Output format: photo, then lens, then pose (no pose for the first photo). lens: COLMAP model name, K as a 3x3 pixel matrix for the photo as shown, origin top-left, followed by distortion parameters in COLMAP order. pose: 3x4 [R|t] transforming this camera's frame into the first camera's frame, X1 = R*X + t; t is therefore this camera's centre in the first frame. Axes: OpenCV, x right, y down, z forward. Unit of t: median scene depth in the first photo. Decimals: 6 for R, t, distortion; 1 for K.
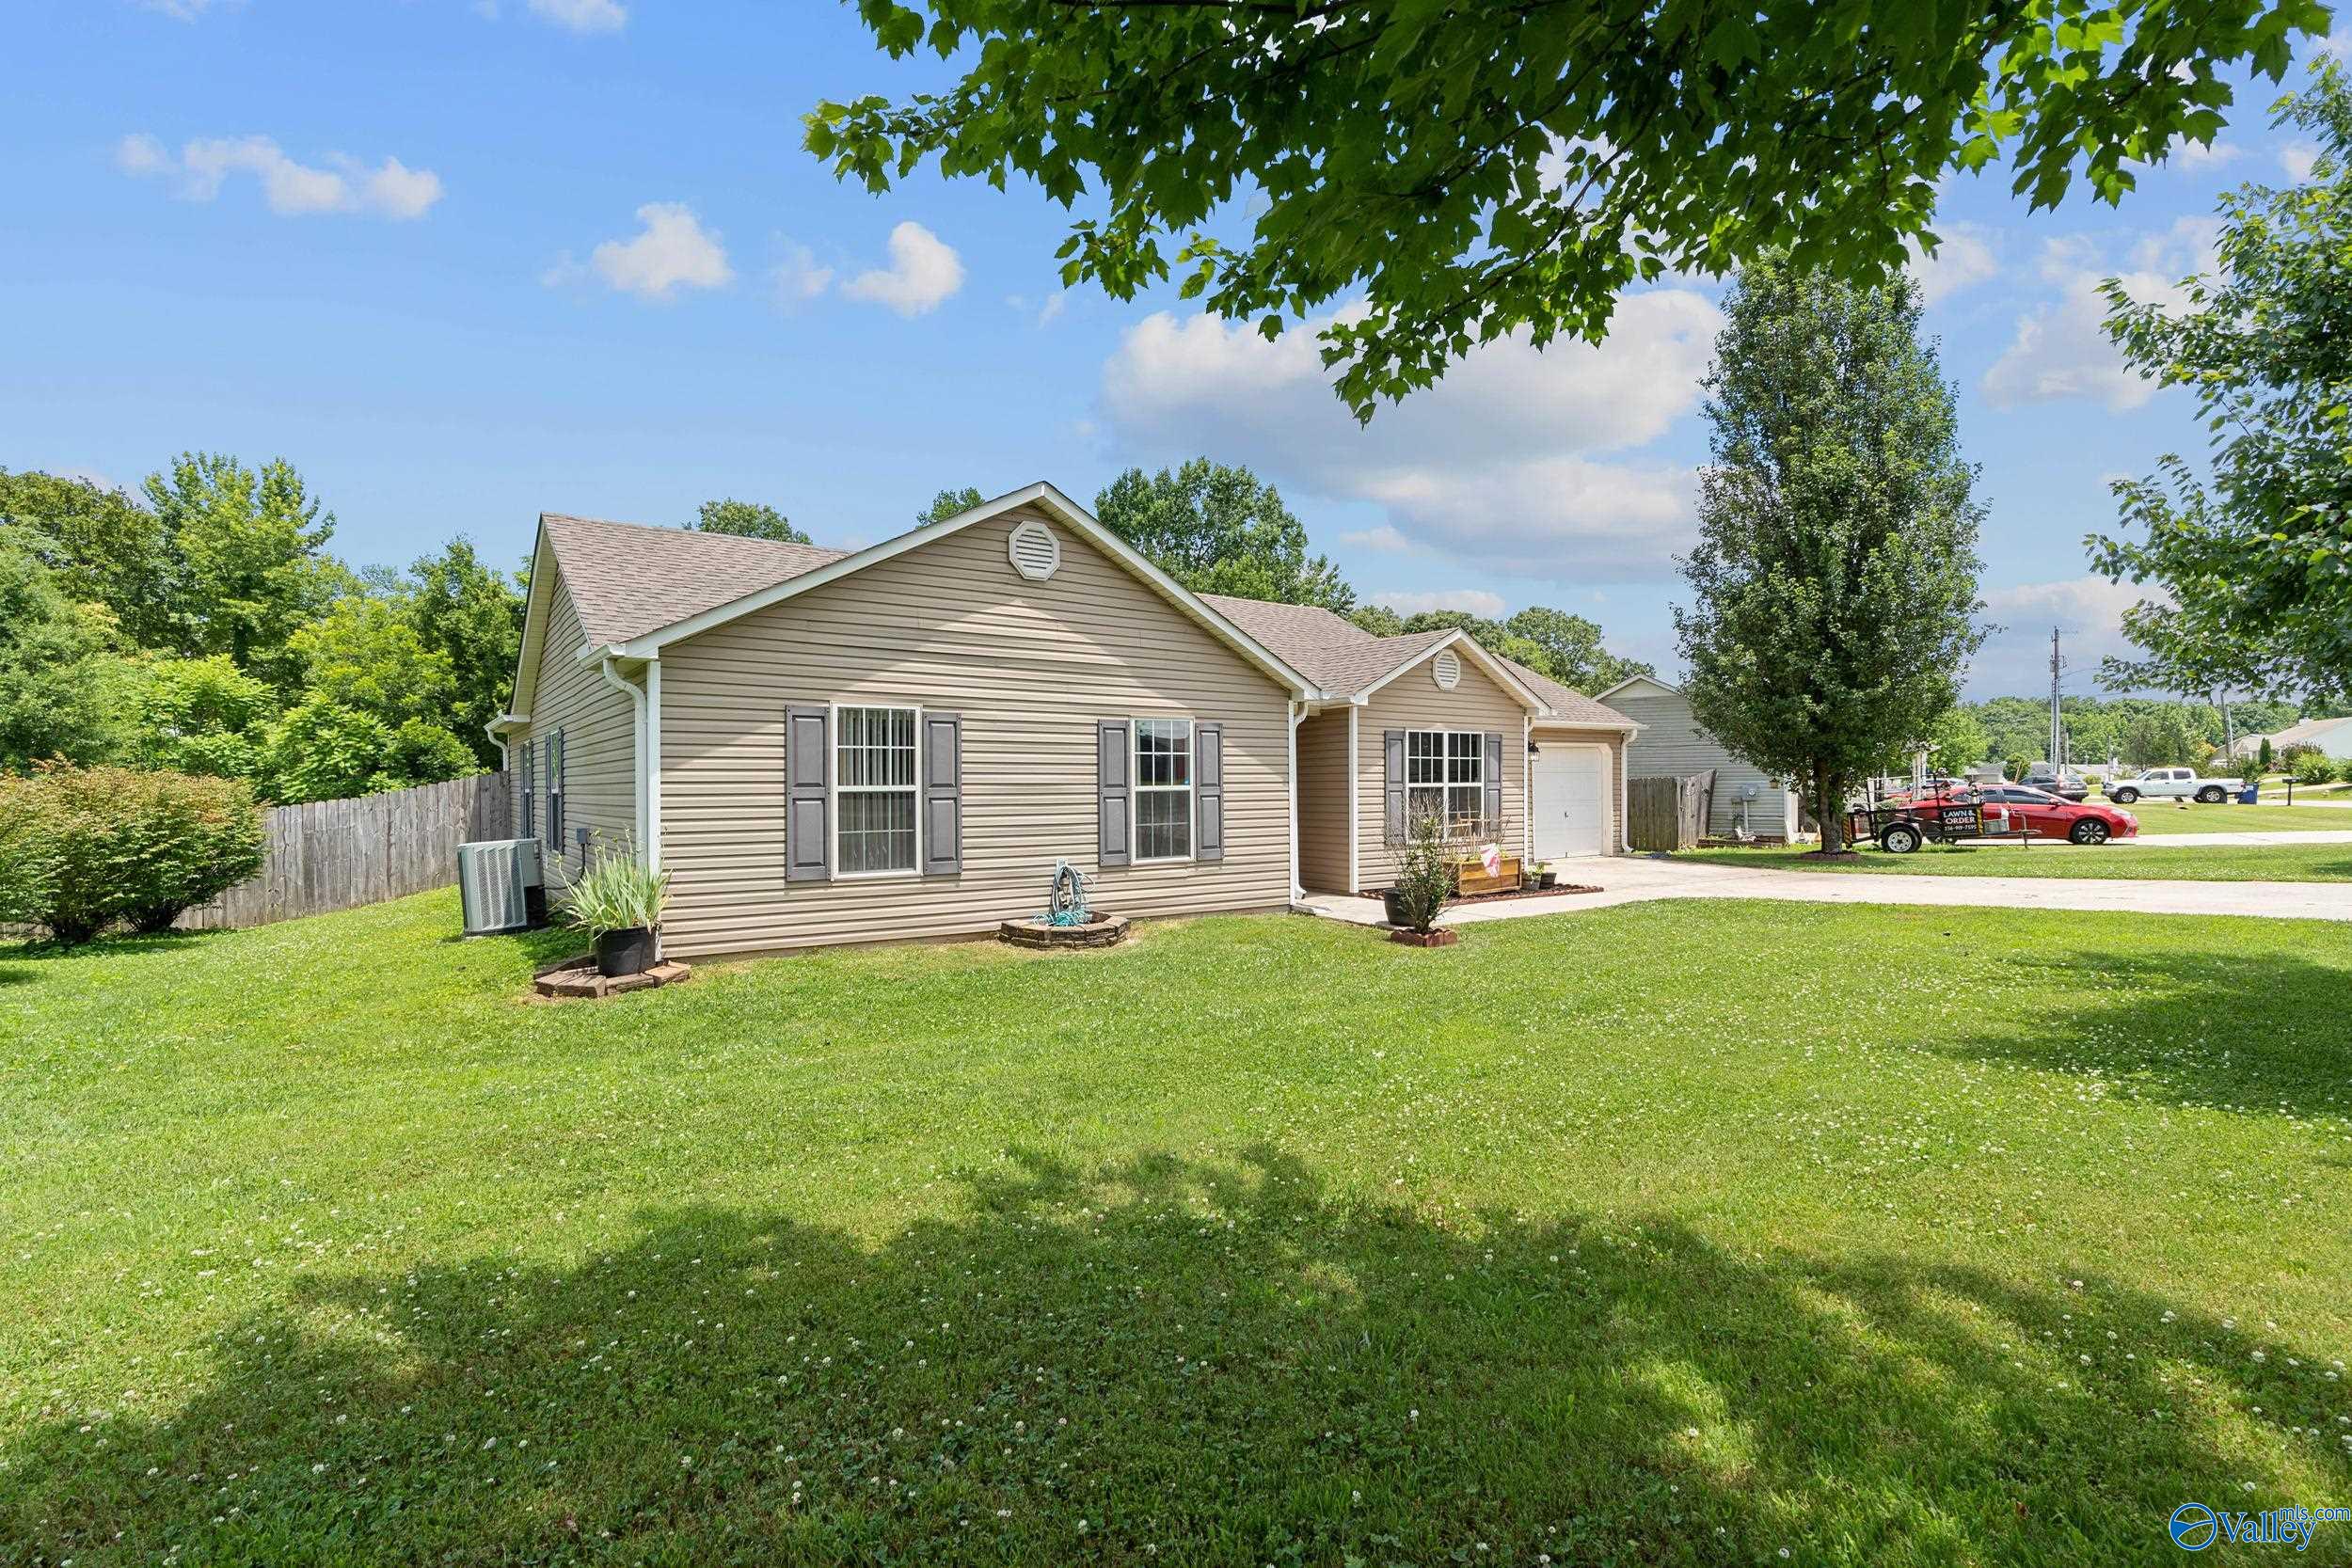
lens RADIAL K [[1081.4, 0, 1185.3], [0, 1081.4, 785.5], [0, 0, 1]] dist [-0.005258, 0.000329]
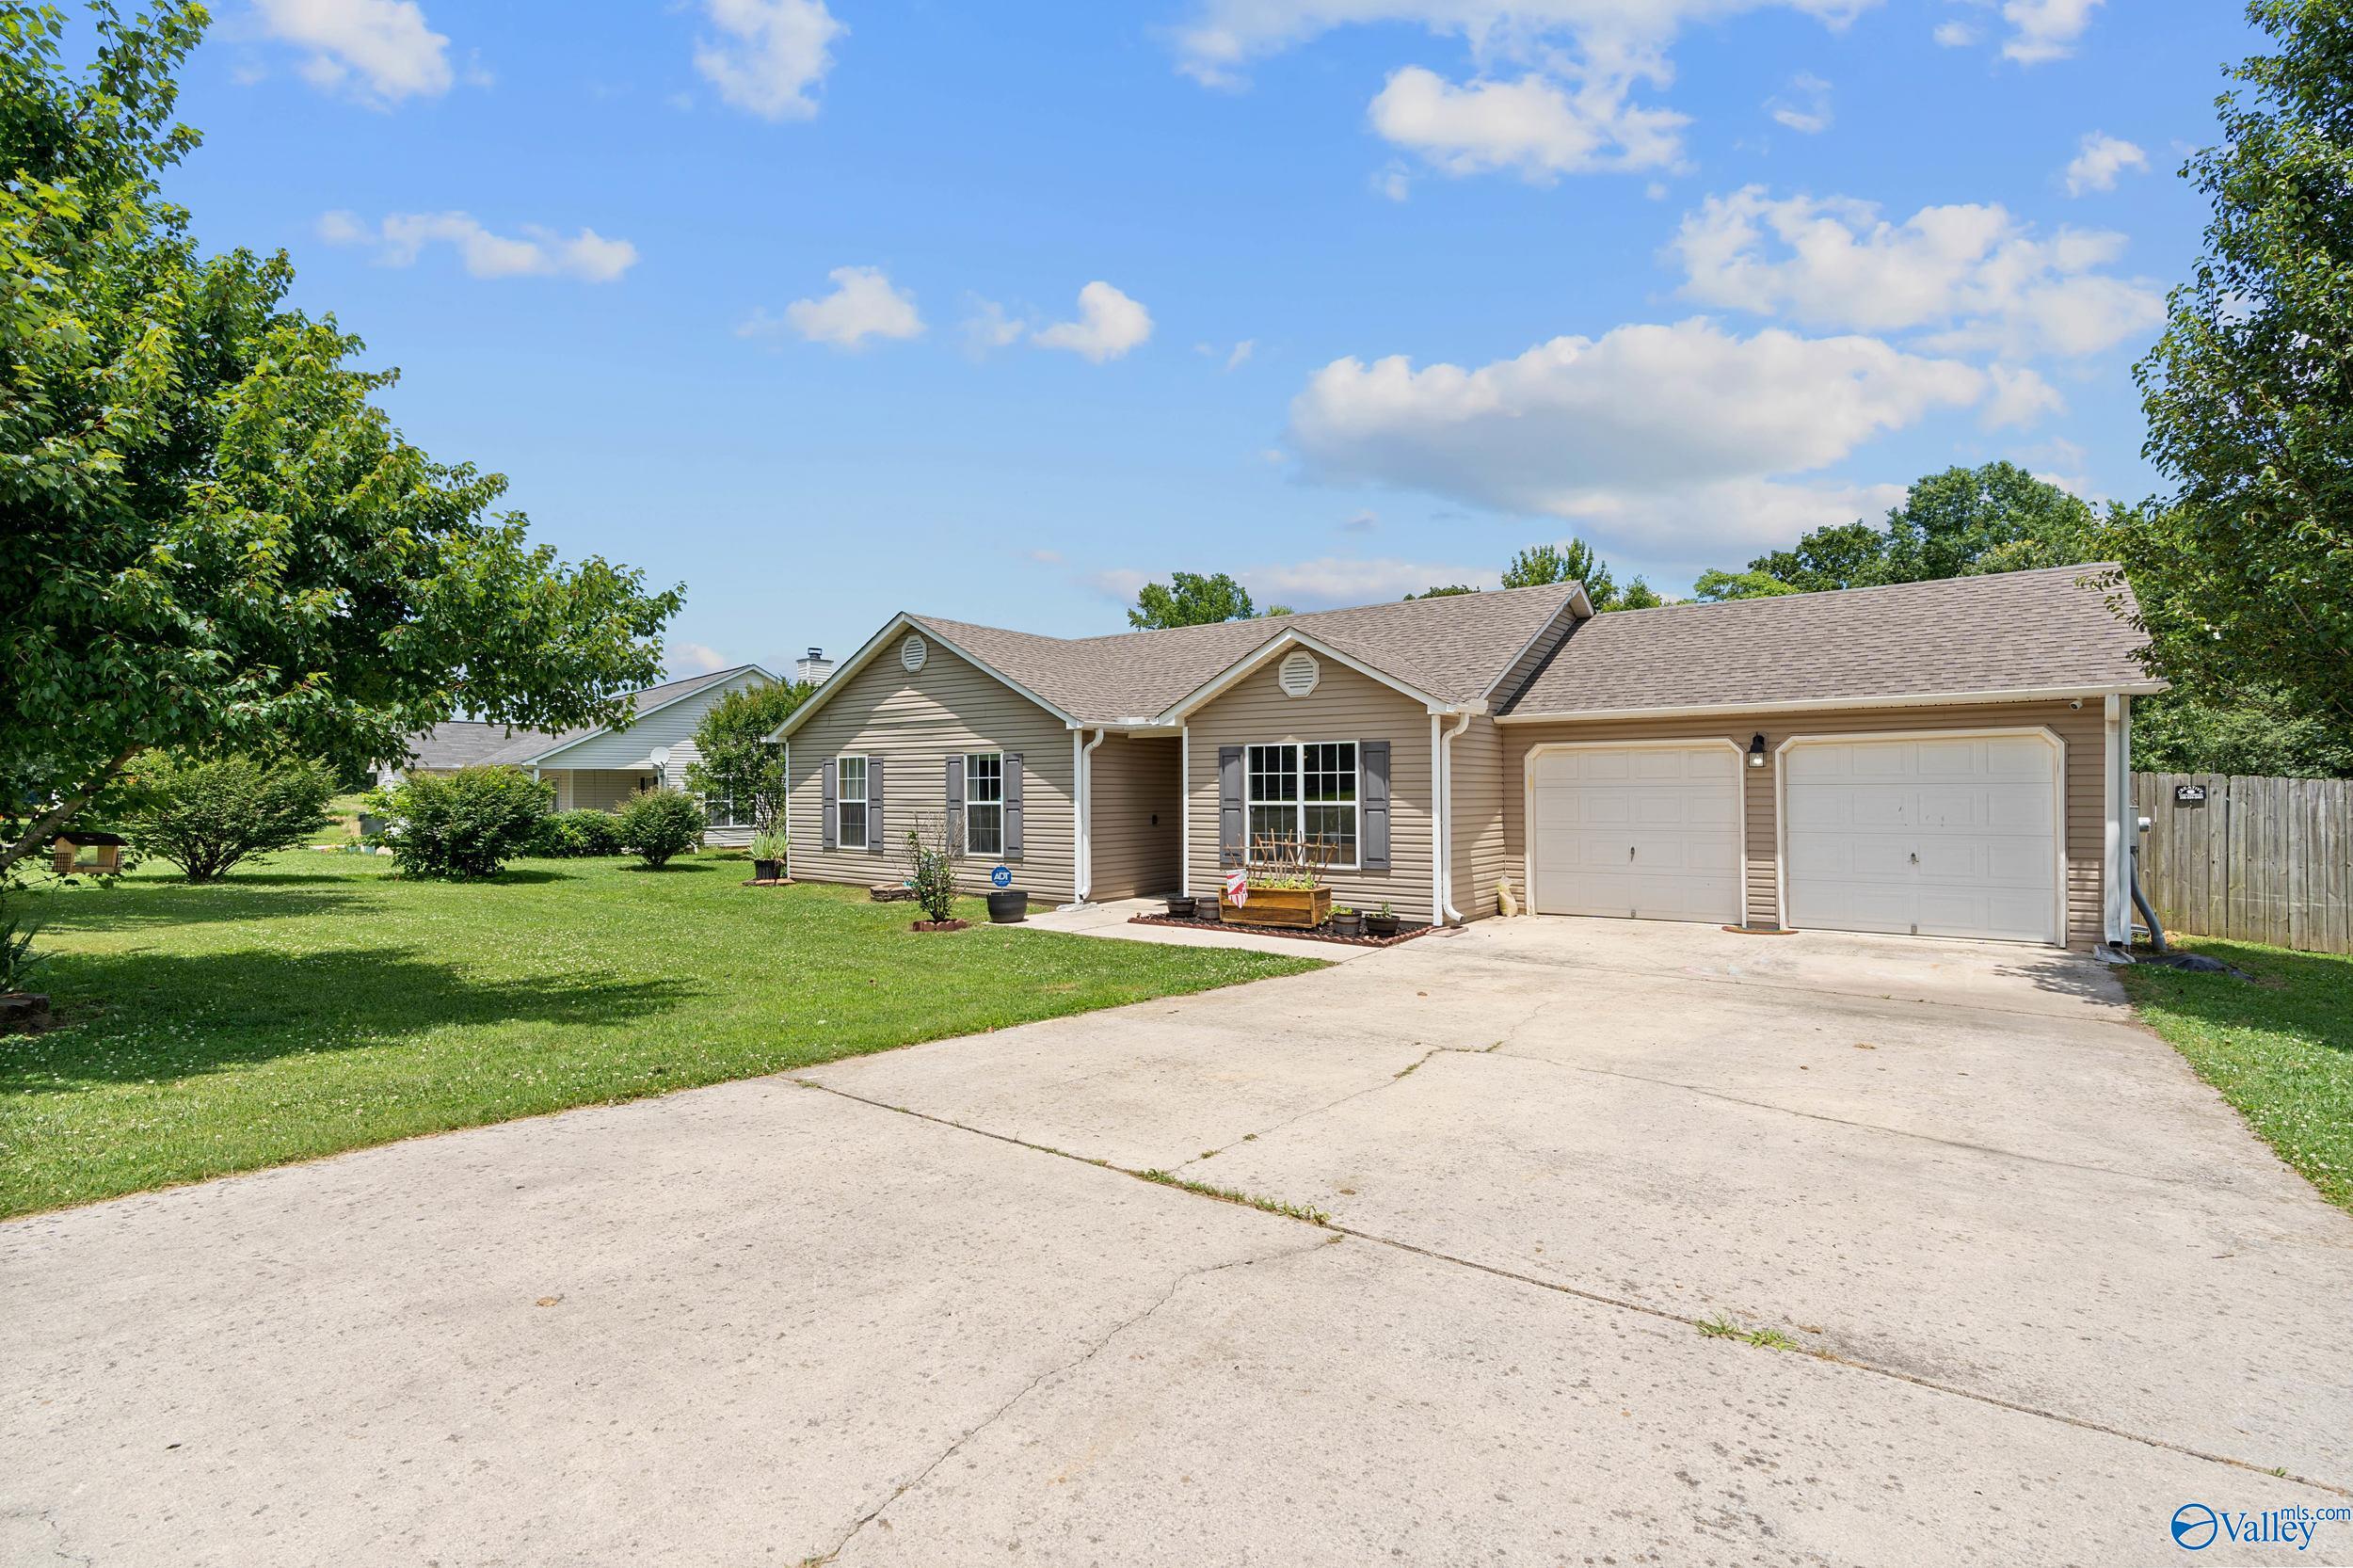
lens RADIAL K [[1081.9, 0, 1185.8], [0, 1081.9, 785.5], [0, 0, 1]] dist [-0.005258, 0.000329]
pose [[0.297500, -0.001985, -0.954720, 1.273637], [-0.000816, 0.999997, -0.002334, -0.015674], [0.954721, 0.001473, 0.297498, 0.767969]]
